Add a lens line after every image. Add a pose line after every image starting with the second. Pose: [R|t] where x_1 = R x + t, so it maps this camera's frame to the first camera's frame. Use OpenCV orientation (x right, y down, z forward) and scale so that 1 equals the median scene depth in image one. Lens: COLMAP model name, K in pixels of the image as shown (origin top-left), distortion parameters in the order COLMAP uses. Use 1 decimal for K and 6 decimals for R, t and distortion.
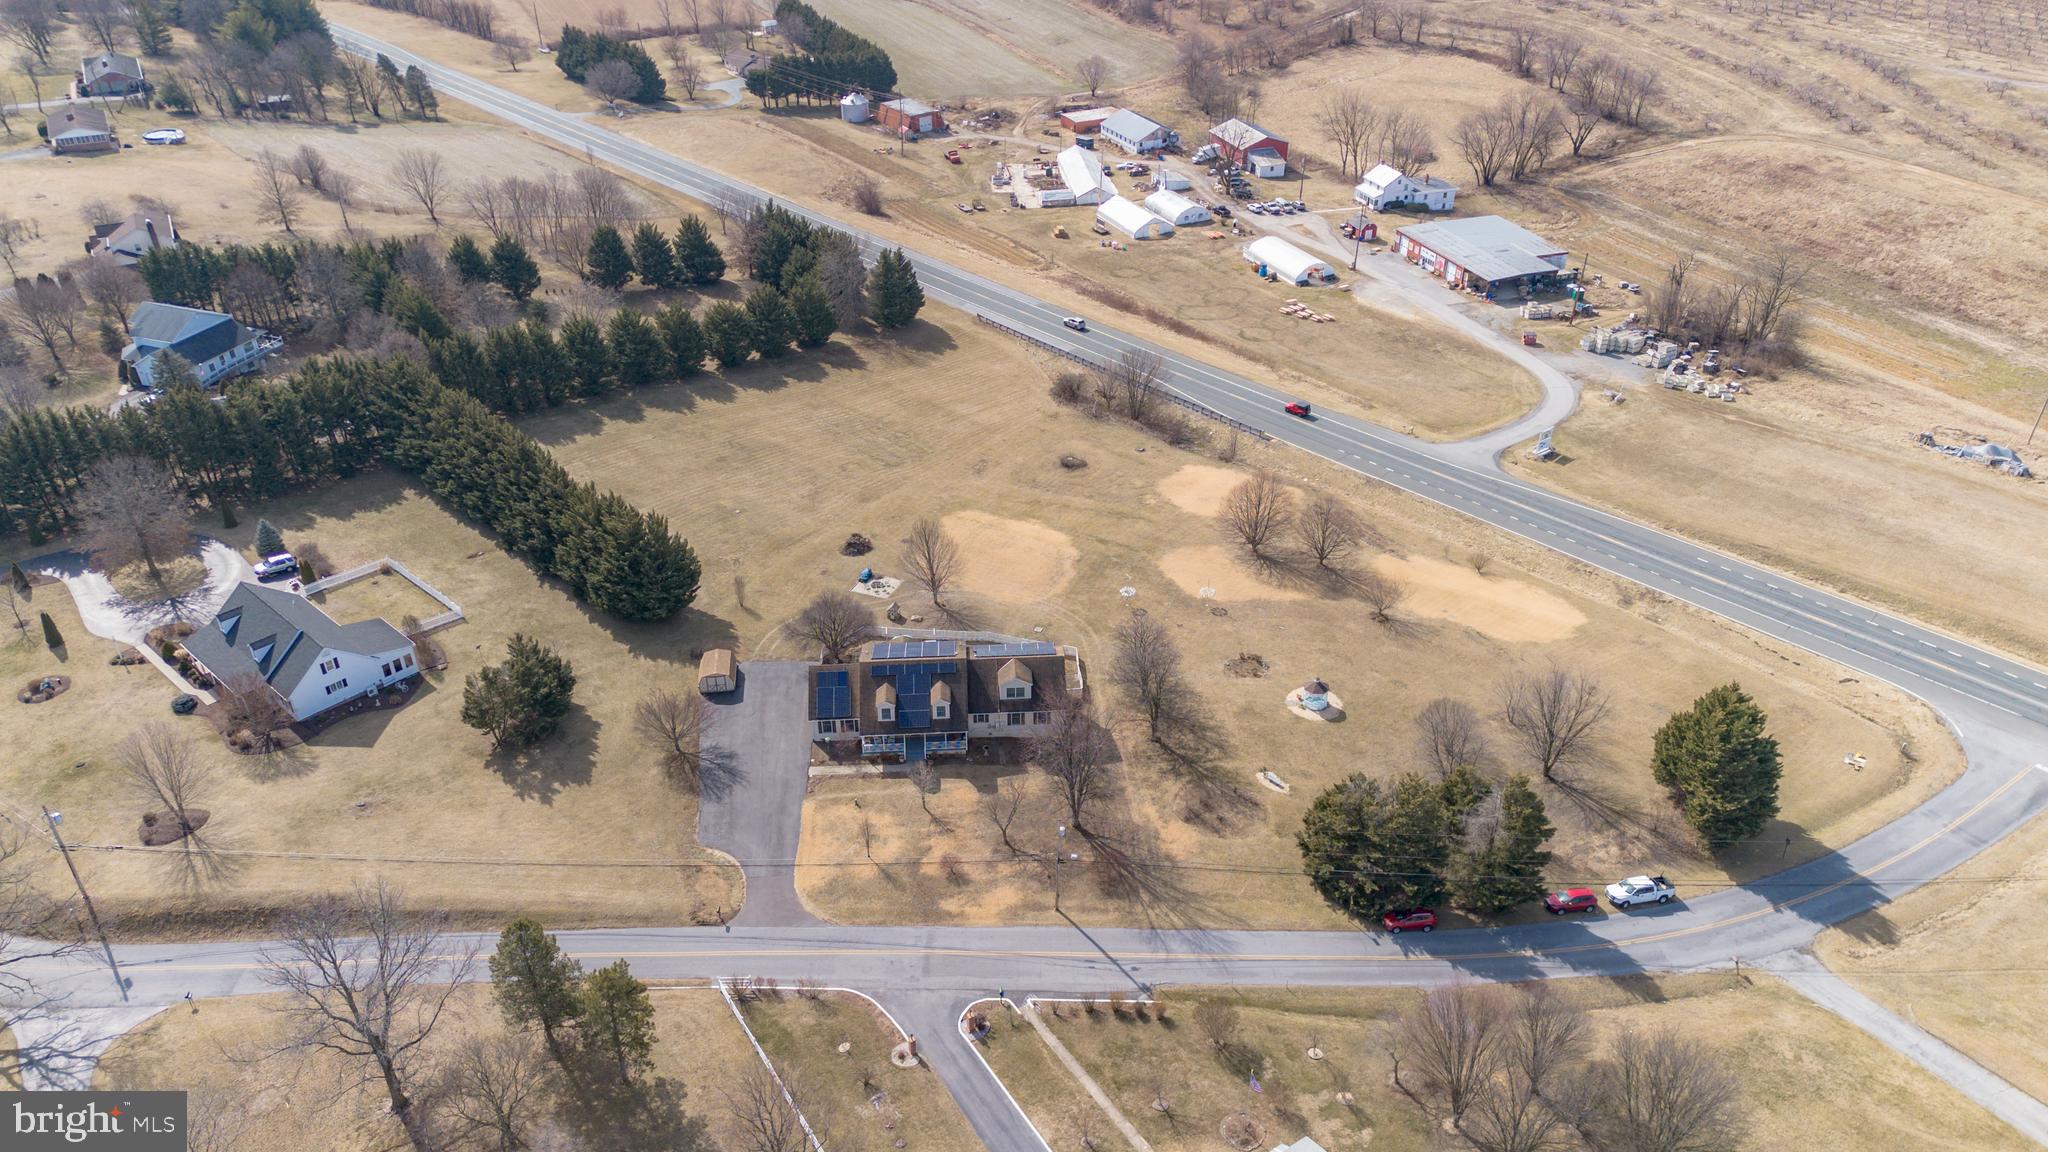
lens RADIAL K [[1435.0, 0, 1022.4], [0, 1435.0, 576.0], [0, 0, 1]] dist [0.105125, -0.058330]
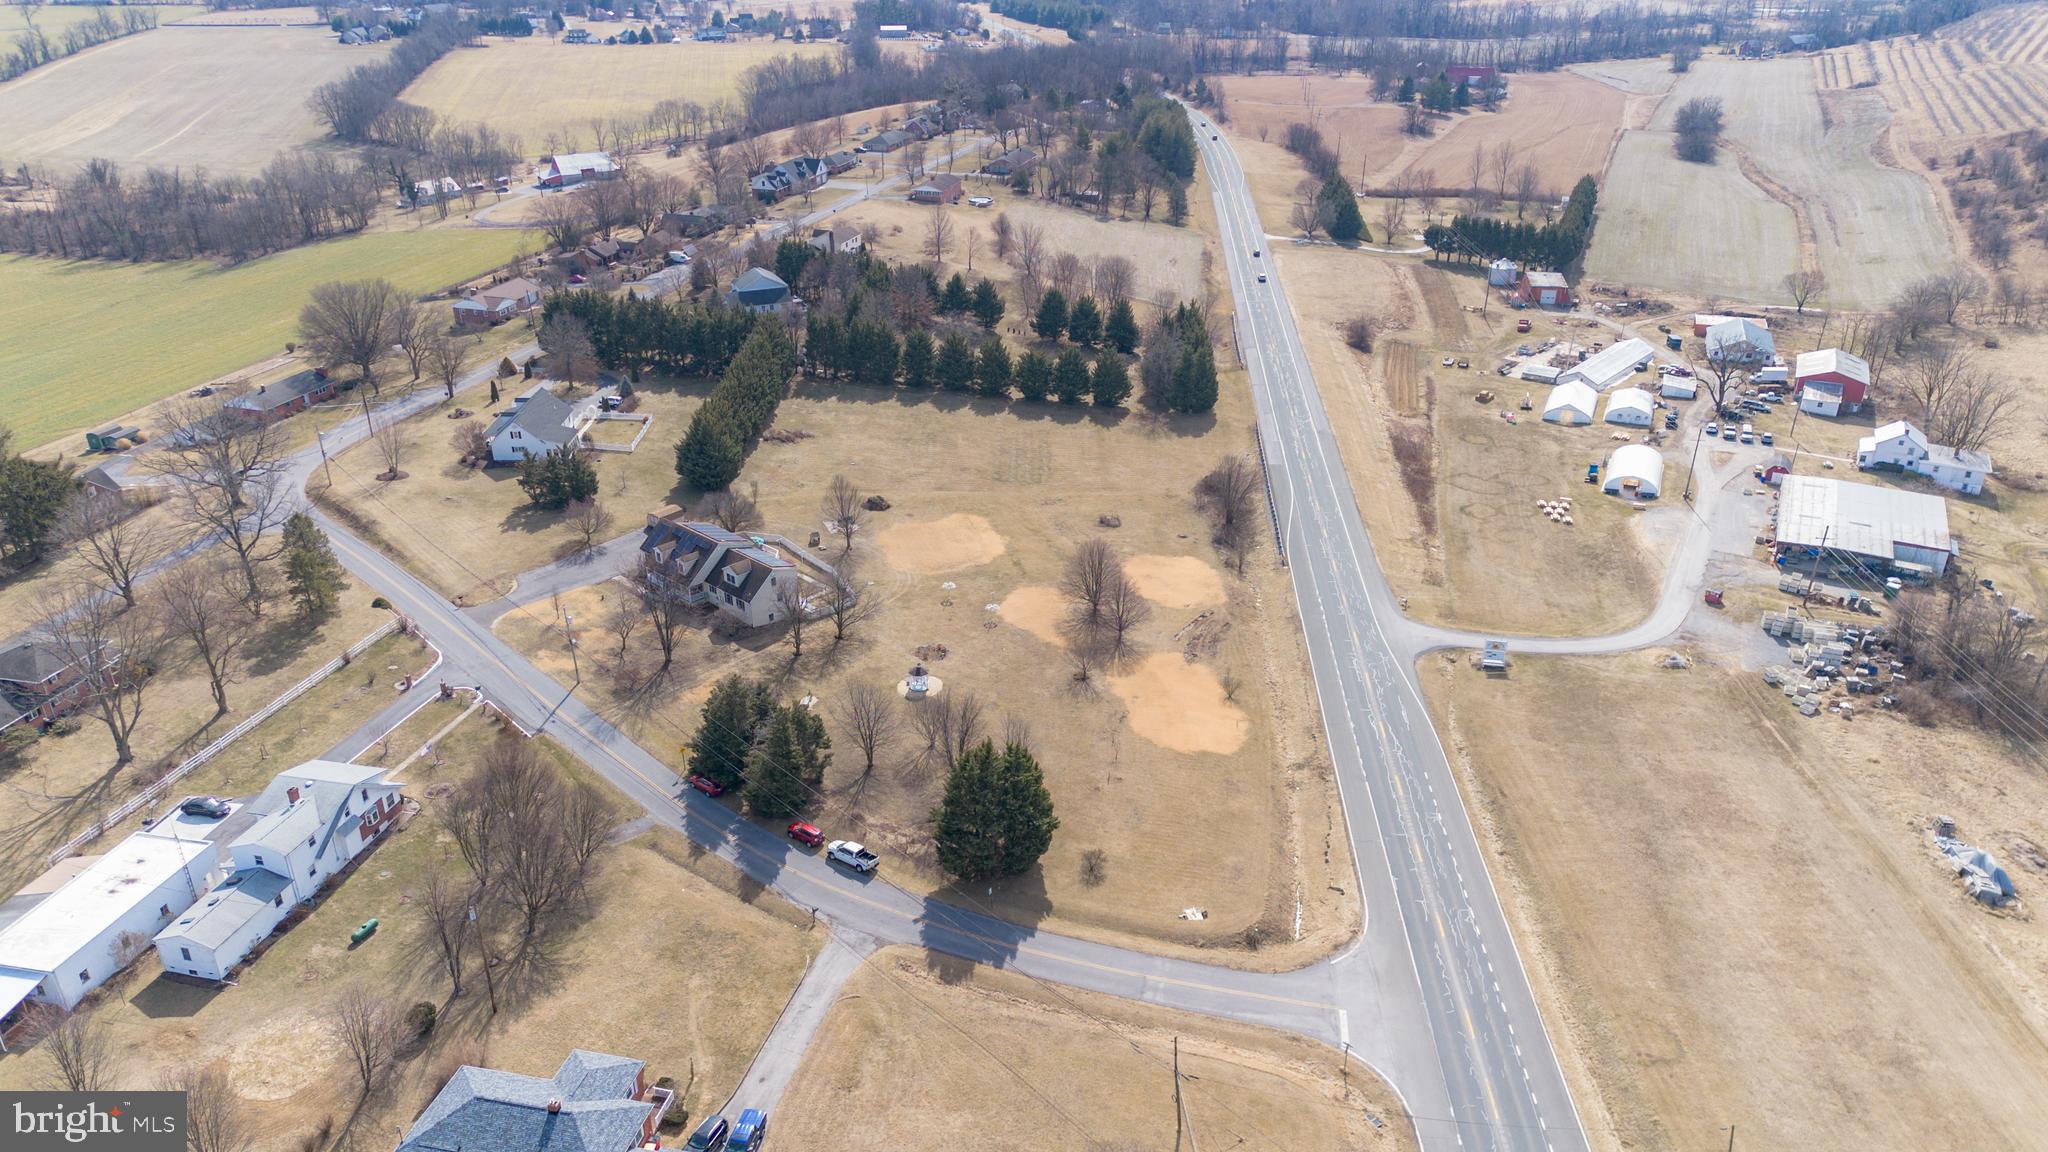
lens RADIAL K [[1435.0, 0, 1011.9], [0, 1435.0, 577.9], [0, 0, 1]] dist [0.105125, -0.058330]
pose [[0.687191, 0.319061, -0.652663, 0.914486], [-0.388400, 0.920575, 0.041084, -0.067042], [0.613933, 0.225261, 0.756534, 0.115406]]
